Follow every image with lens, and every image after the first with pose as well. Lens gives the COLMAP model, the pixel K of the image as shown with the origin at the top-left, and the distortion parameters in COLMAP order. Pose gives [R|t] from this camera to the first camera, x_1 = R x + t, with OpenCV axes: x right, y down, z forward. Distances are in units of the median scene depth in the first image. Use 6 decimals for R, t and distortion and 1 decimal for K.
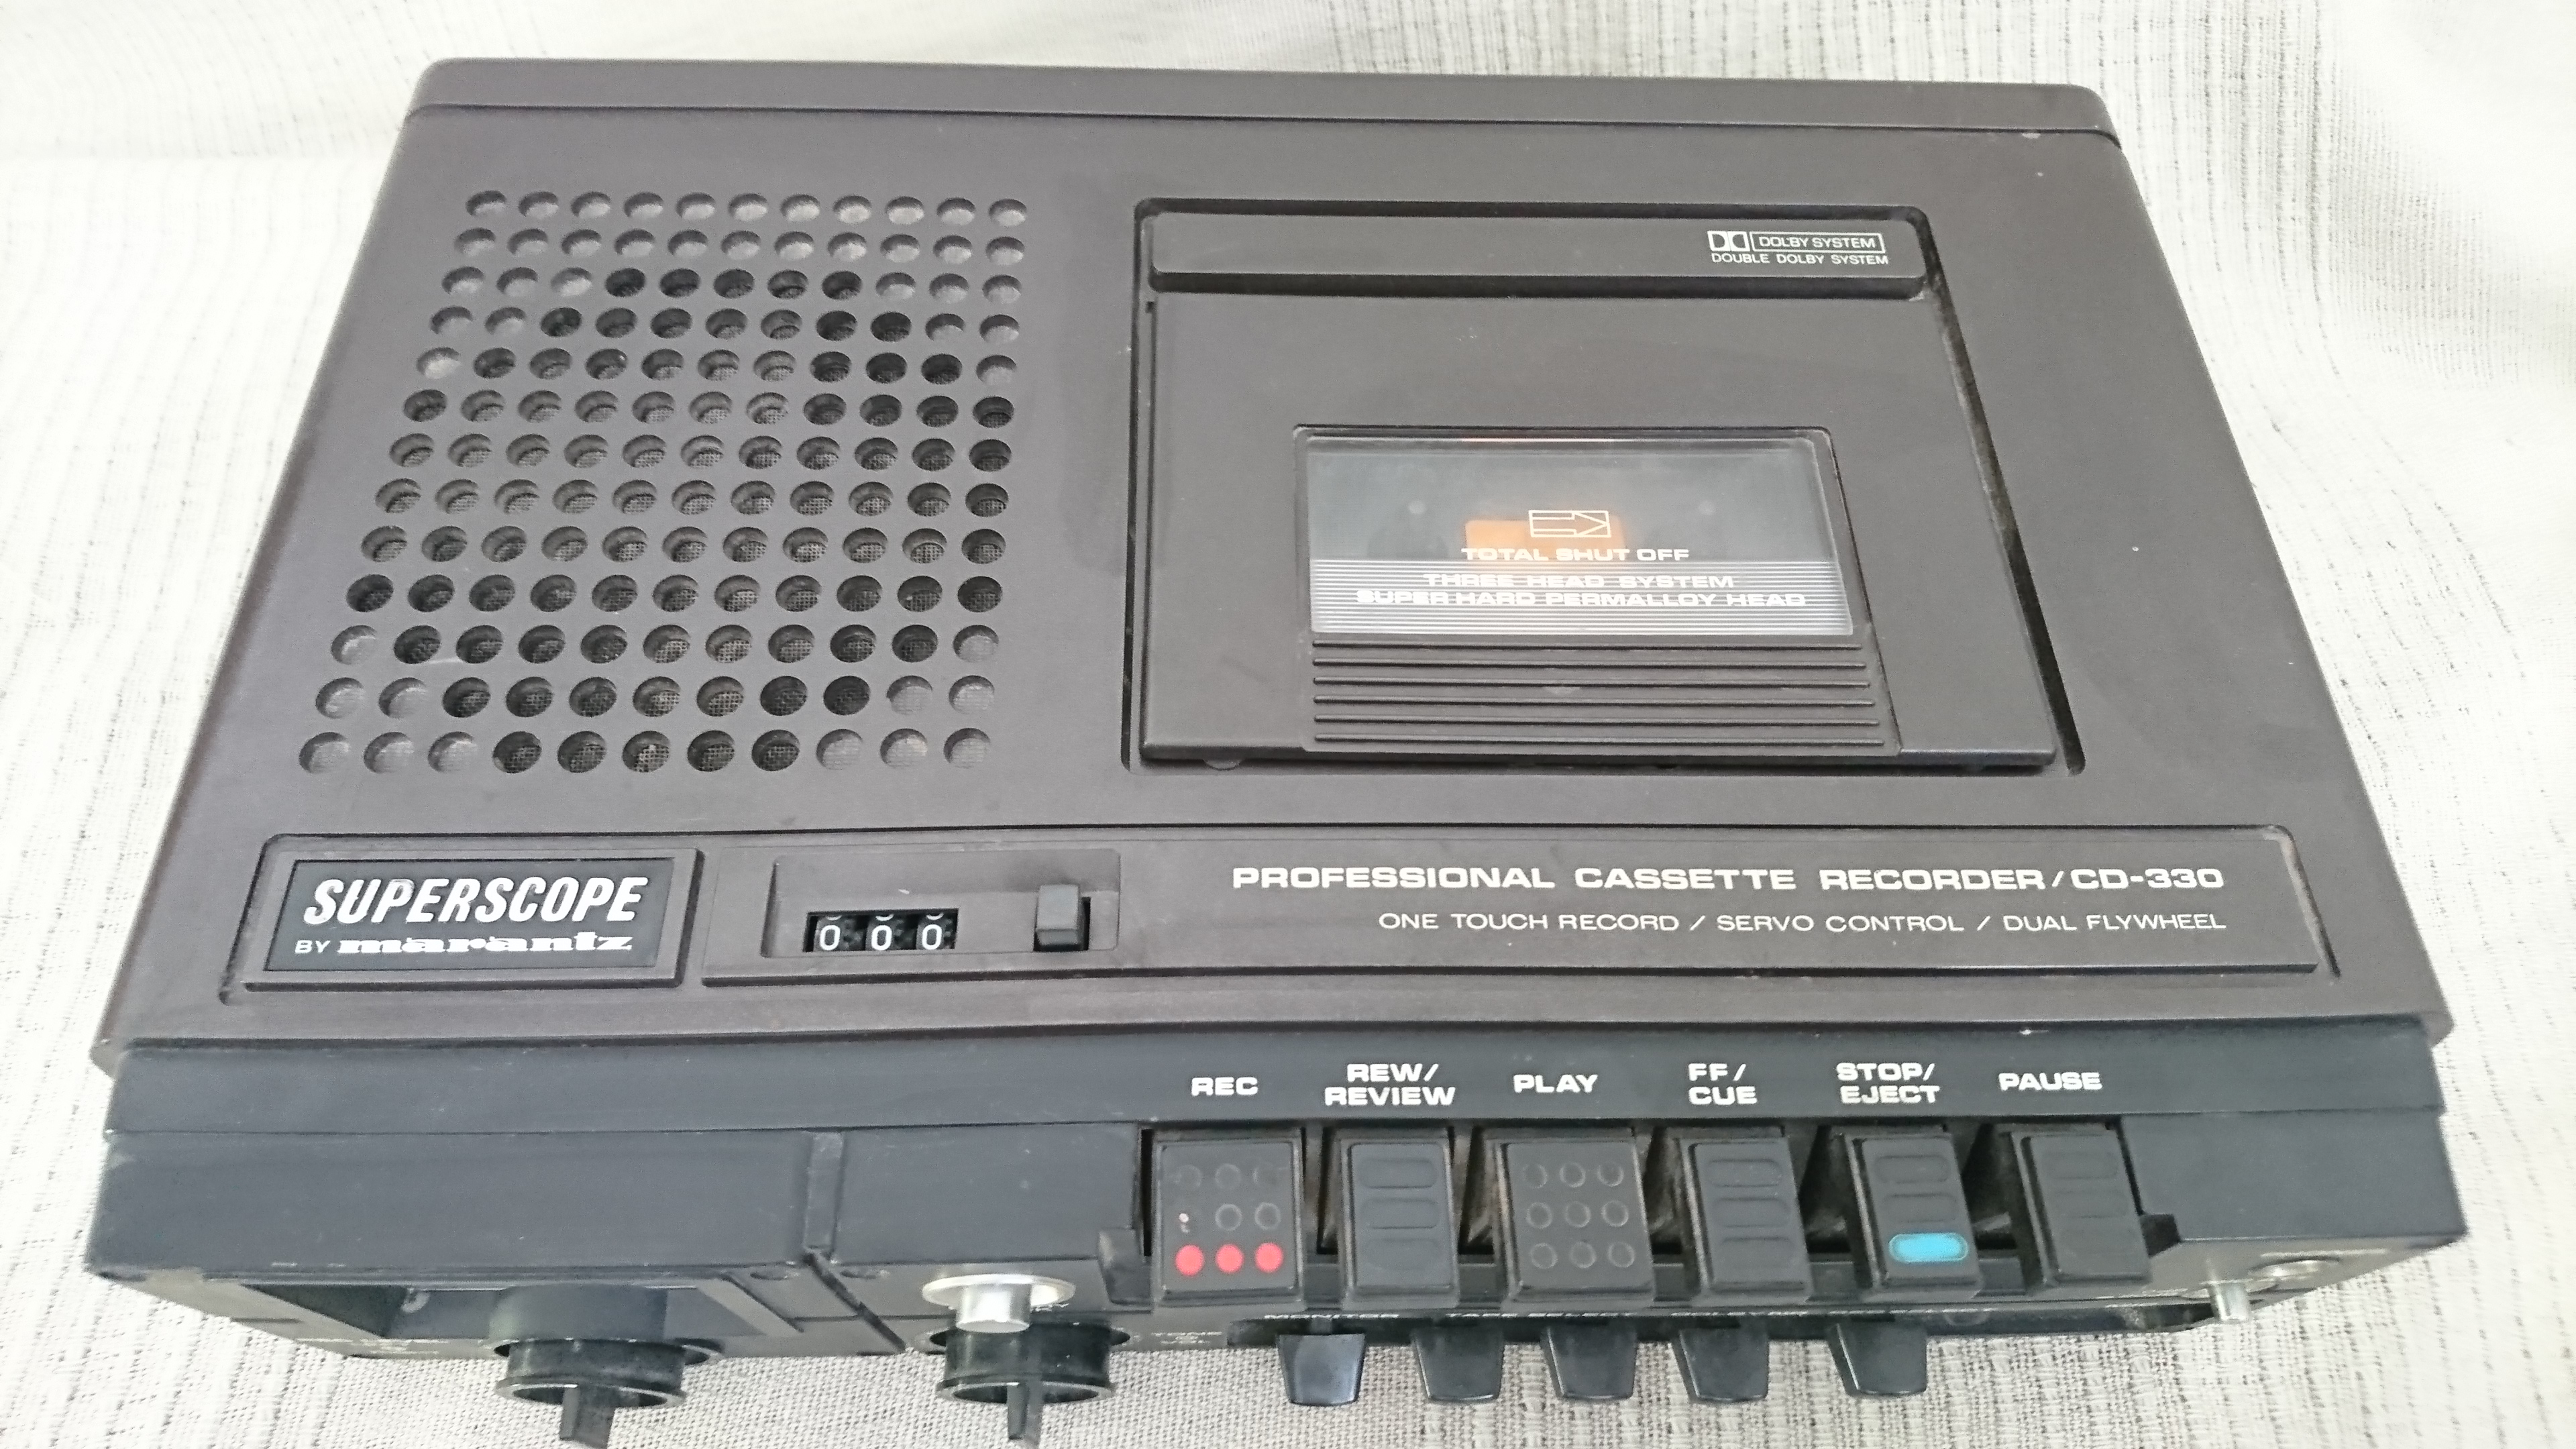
lens RADIAL K [[1634.0, 0, 1279.9], [0, 1634.0, 734.2], [0, 0, 1]] dist [0.152035, -0.277491]
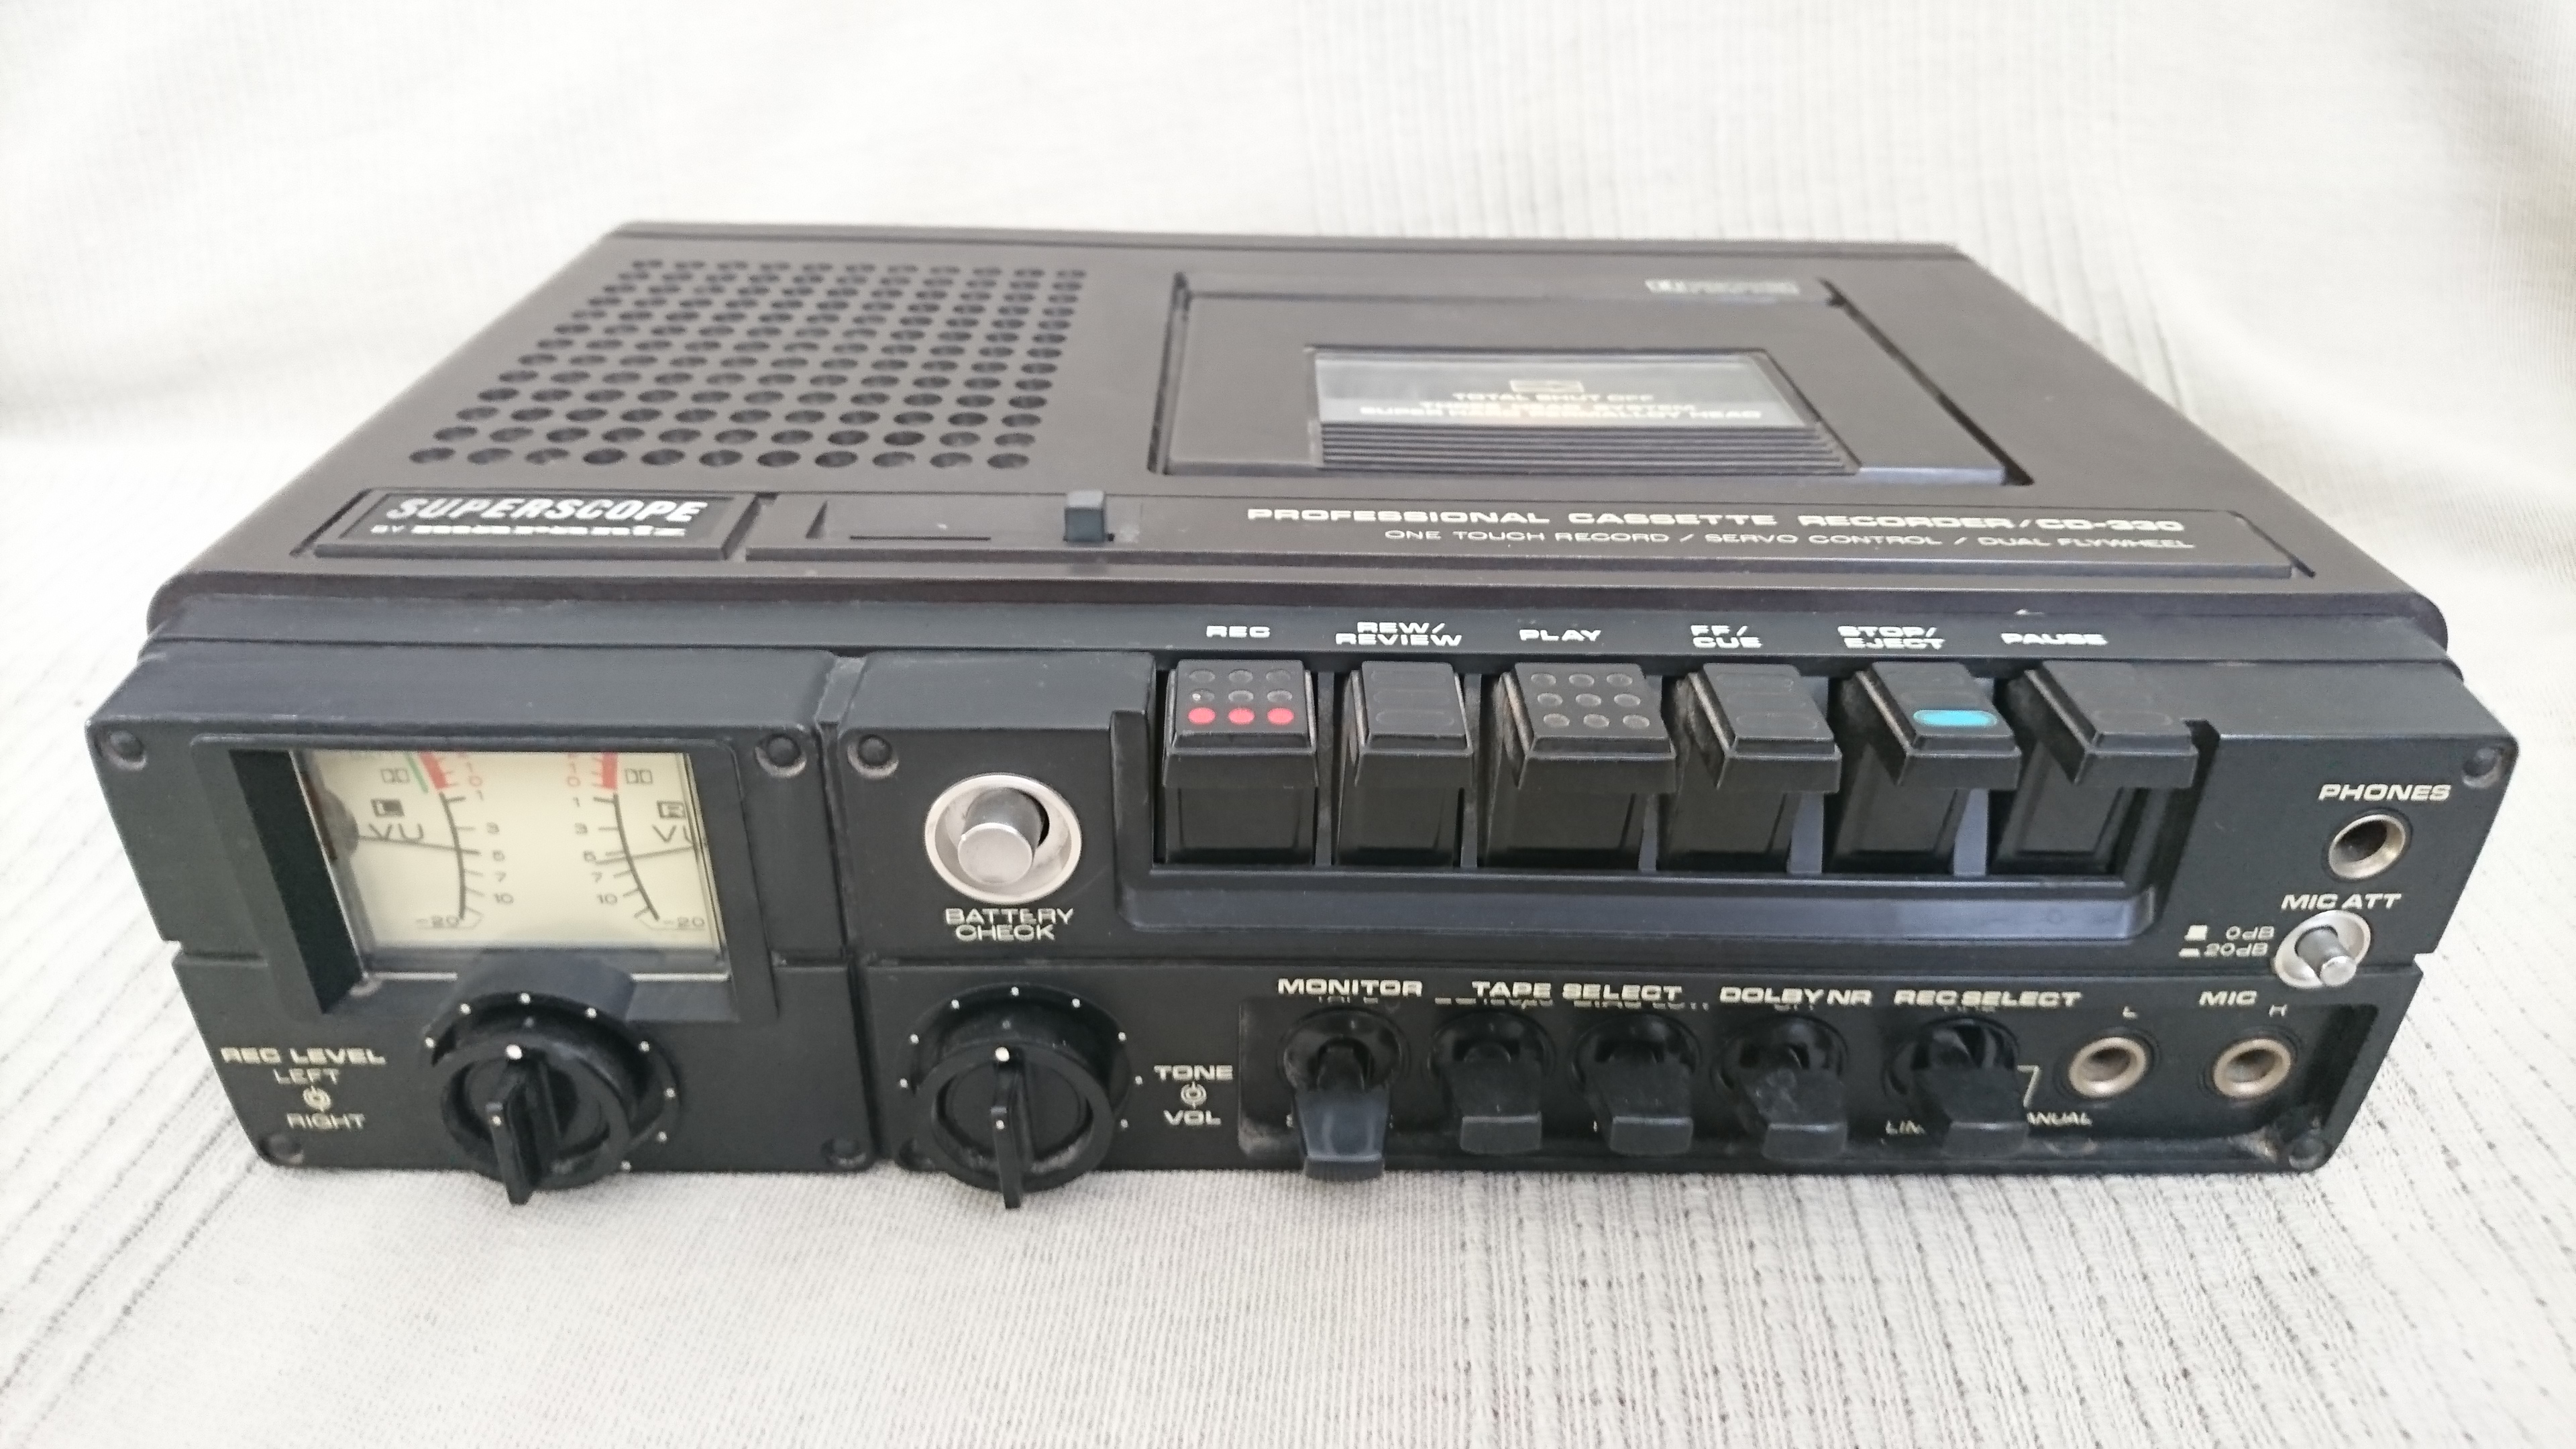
lens RADIAL K [[1634.0, 0, 1279.9], [0, 1634.0, 734.2], [0, 0, 1]] dist [0.152035, -0.277491]
pose [[0.999809, -0.011806, -0.015546, 0.007350], [0.003065, 0.881449, -0.472270, 0.717889], [0.019278, 0.472133, 0.881317, 0.122246]]
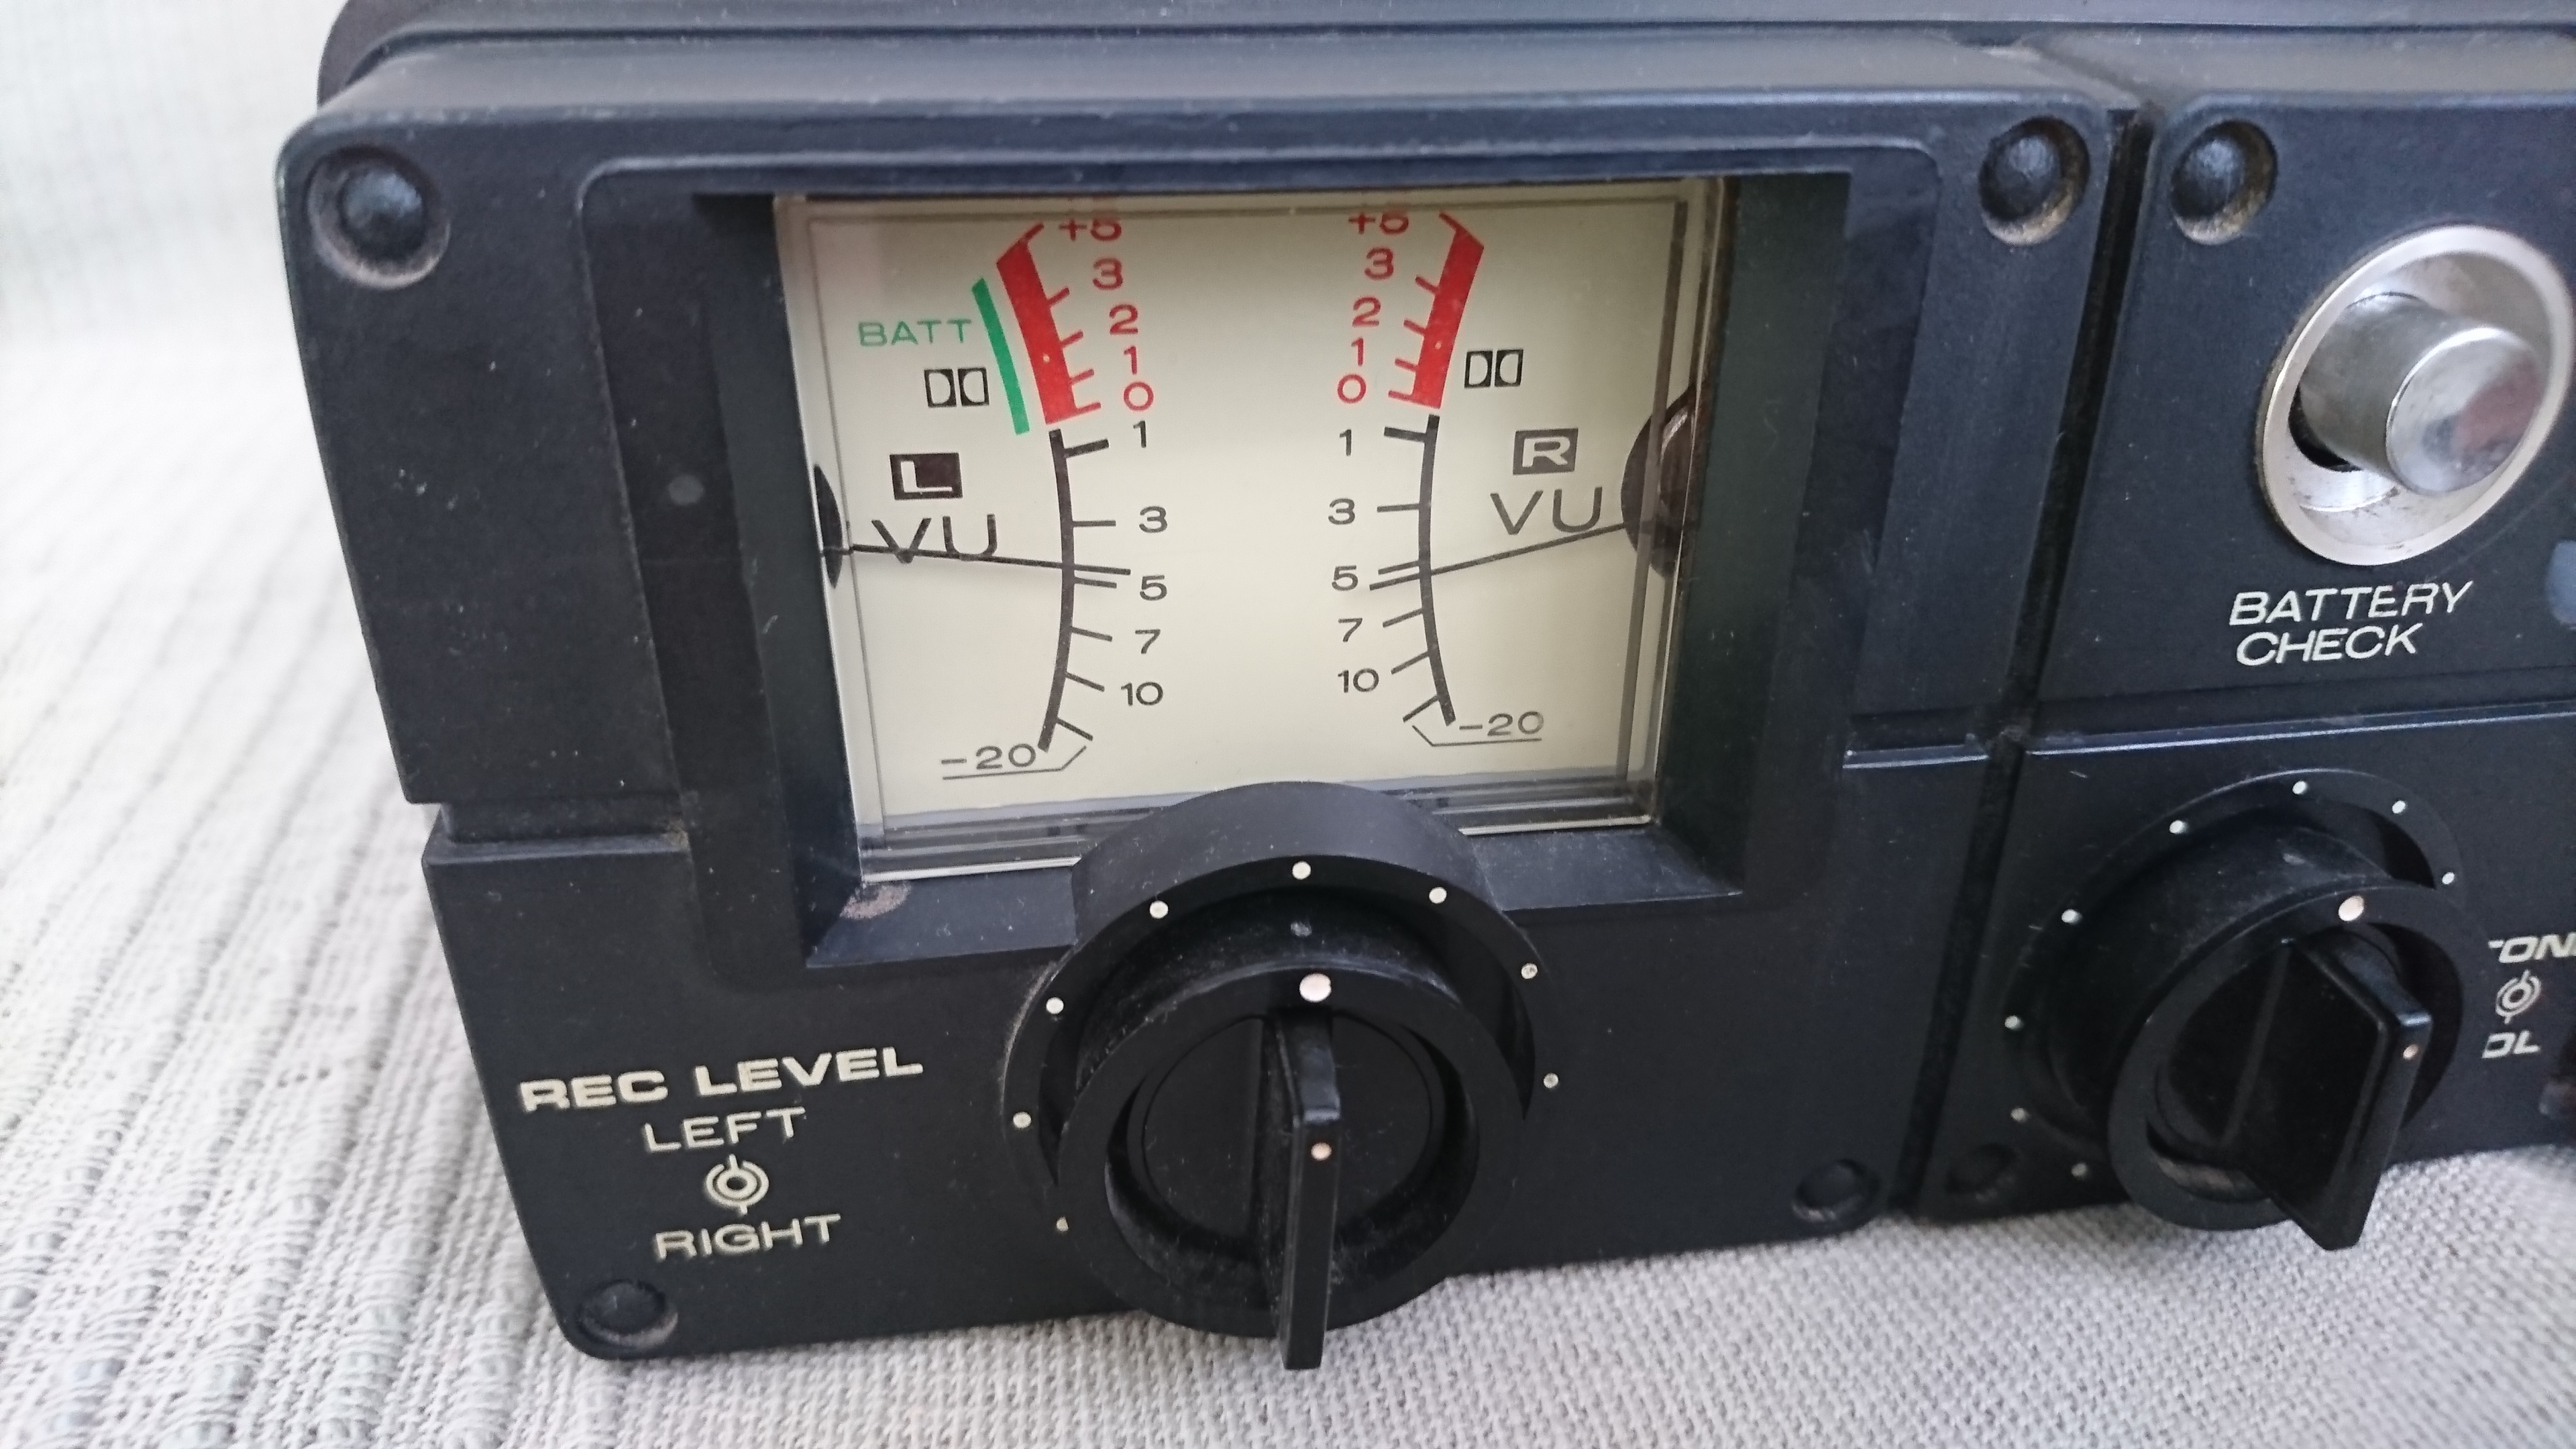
lens RADIAL K [[1634.0, 0, 1279.9], [0, 1634.0, 734.2], [0, 0, 1]] dist [0.152035, -0.277491]
pose [[0.990469, -0.086383, 0.107285, -0.504507], [0.130352, 0.839505, -0.527485, 0.580952], [-0.044500, 0.536442, 0.842763, 0.681332]]
